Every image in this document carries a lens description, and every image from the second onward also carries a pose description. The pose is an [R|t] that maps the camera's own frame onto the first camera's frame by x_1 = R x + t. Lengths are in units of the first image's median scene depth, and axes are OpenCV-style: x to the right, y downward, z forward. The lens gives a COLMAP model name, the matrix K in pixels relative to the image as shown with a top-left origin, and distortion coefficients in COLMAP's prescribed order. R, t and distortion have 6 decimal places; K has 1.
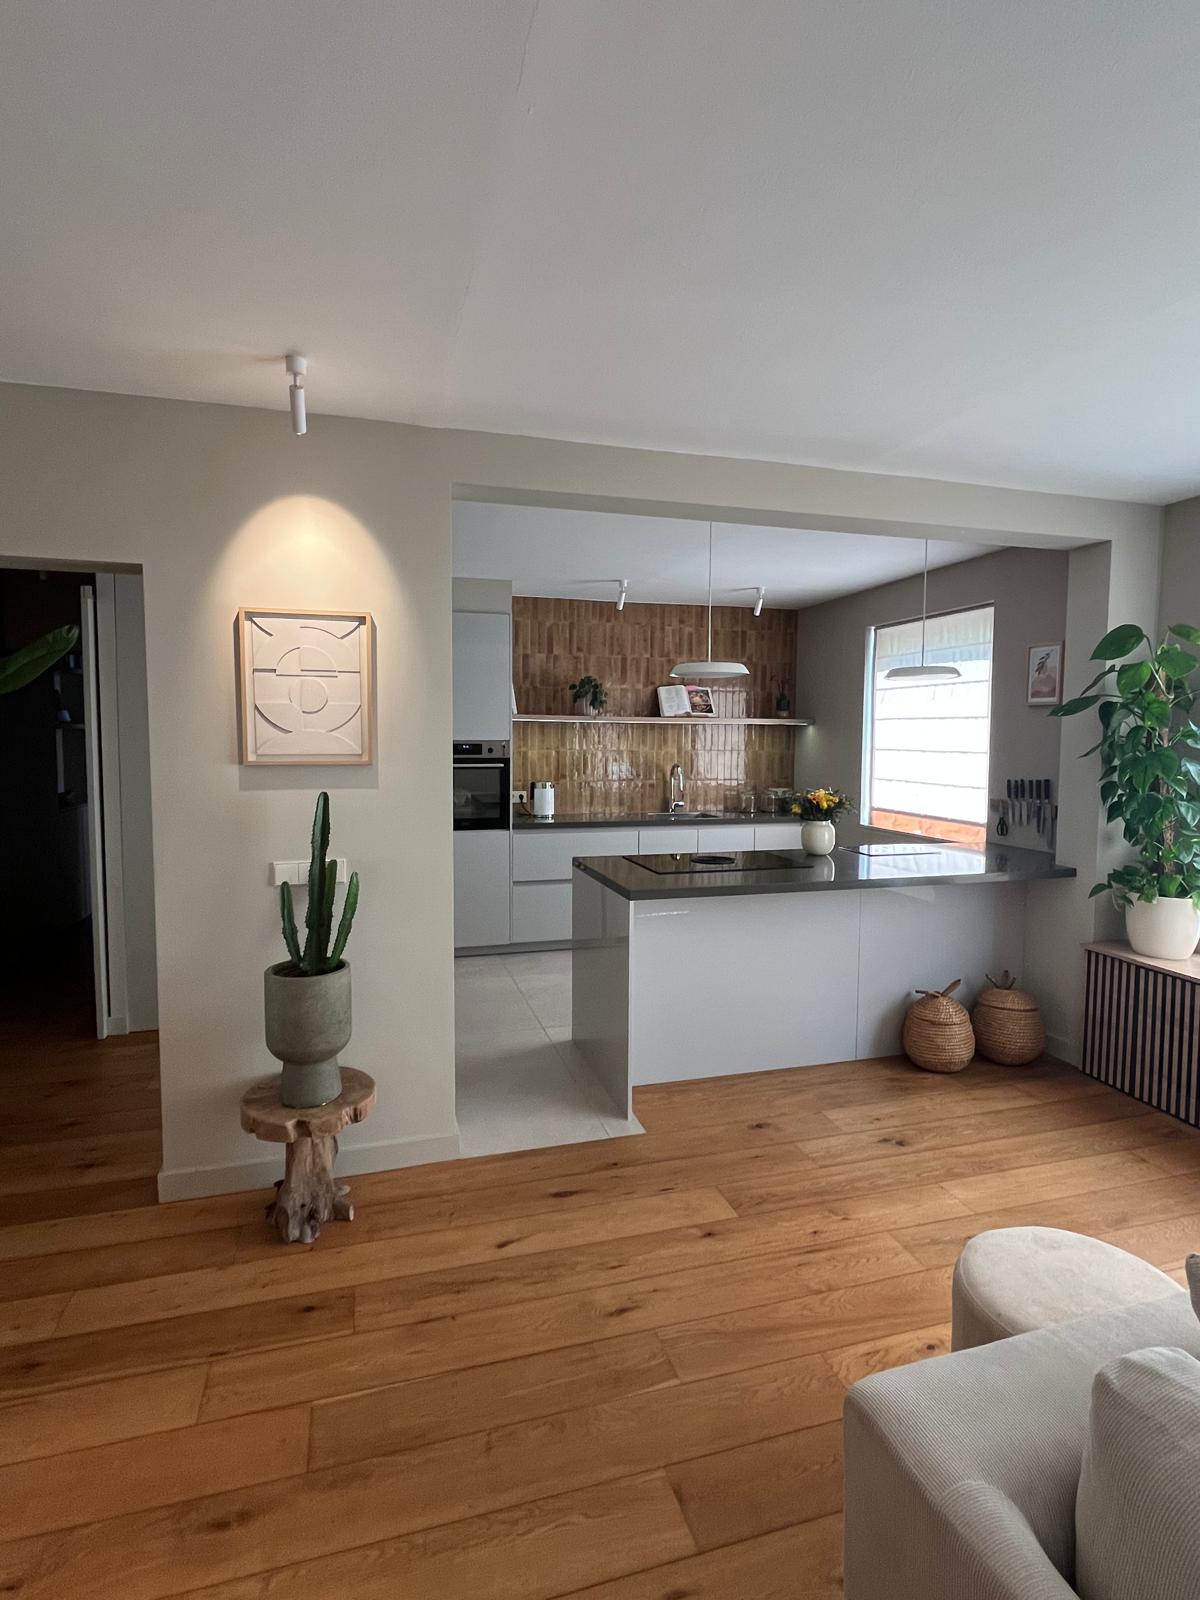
lens RADIAL K [[823.0, 0, 603.3], [0, 823.0, 792.2], [0, 0, 1]] dist [-0.000146, -0.001213]
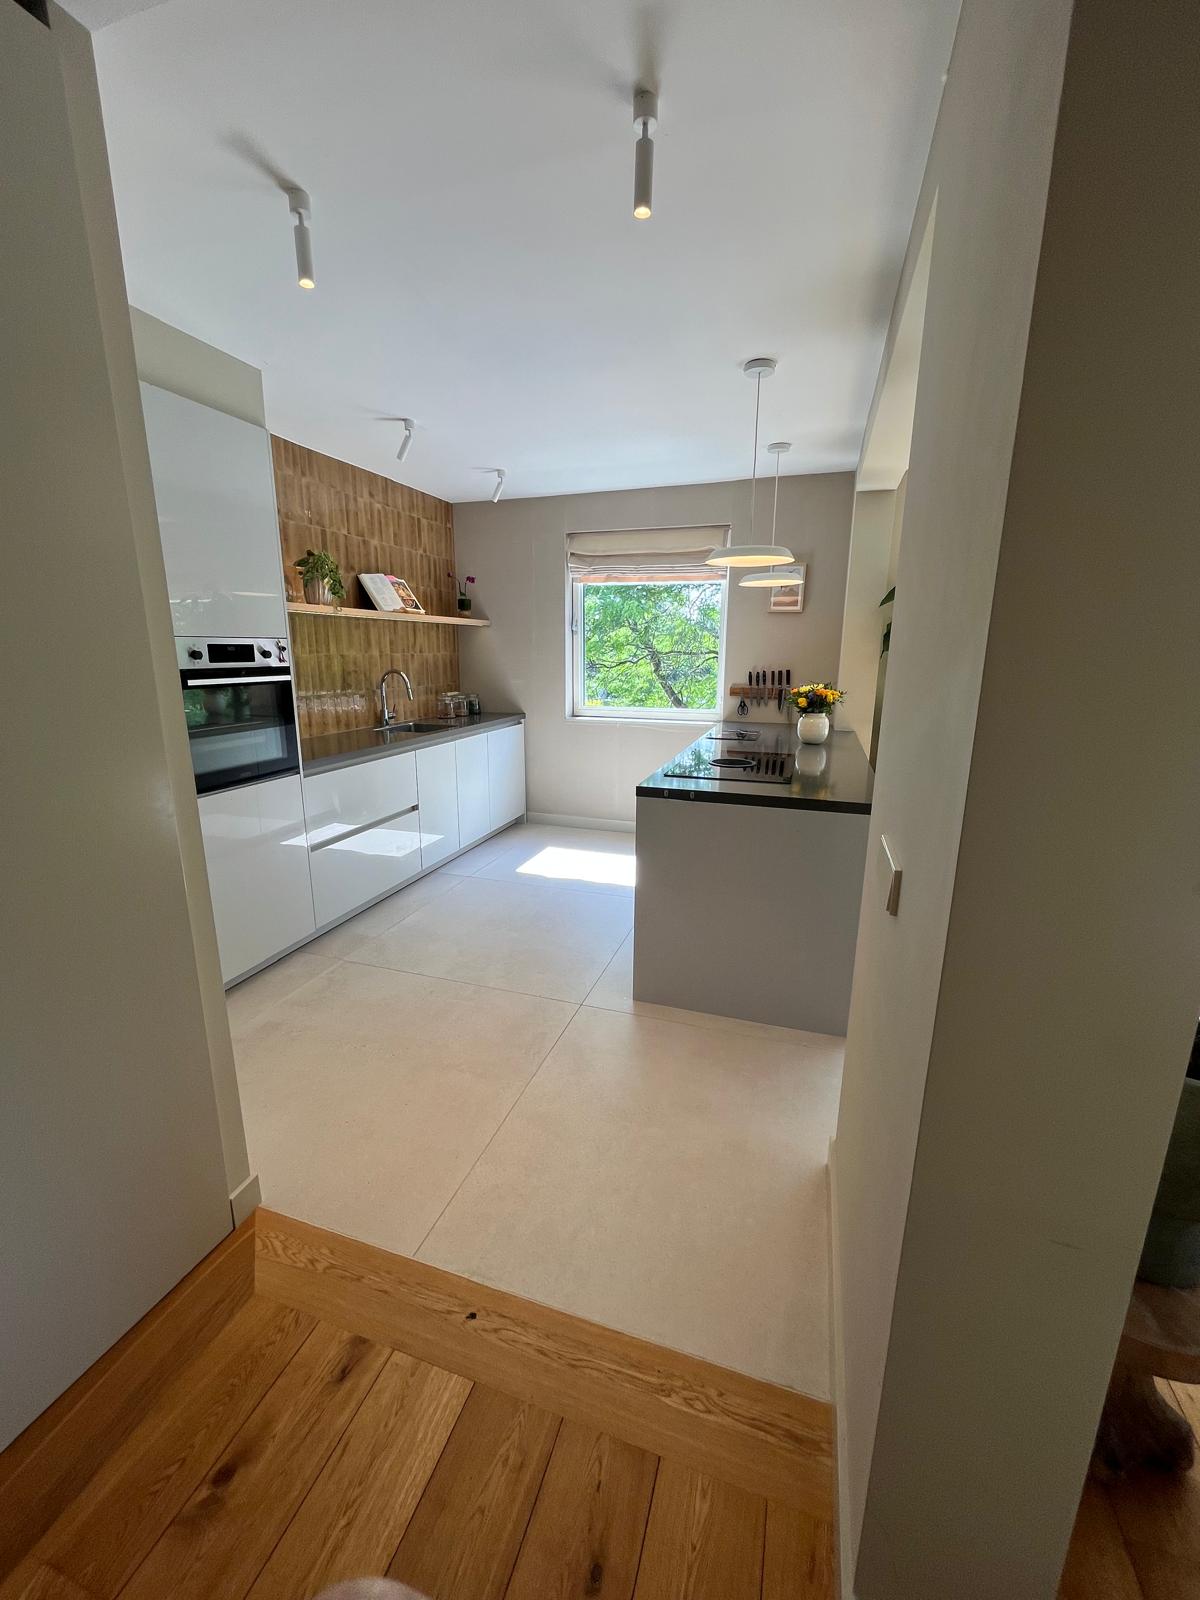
lens RADIAL K [[642.0, 0, 597.4], [0, 642.0, 796.6], [0, 0, 1]] dist [-0.003162, -0.000453]
pose [[0.574387, -0.188350, 0.796620, -0.361406], [0.055564, 0.979895, 0.191619, -0.021104], [-0.816696, -0.065801, 0.573305, 0.444637]]
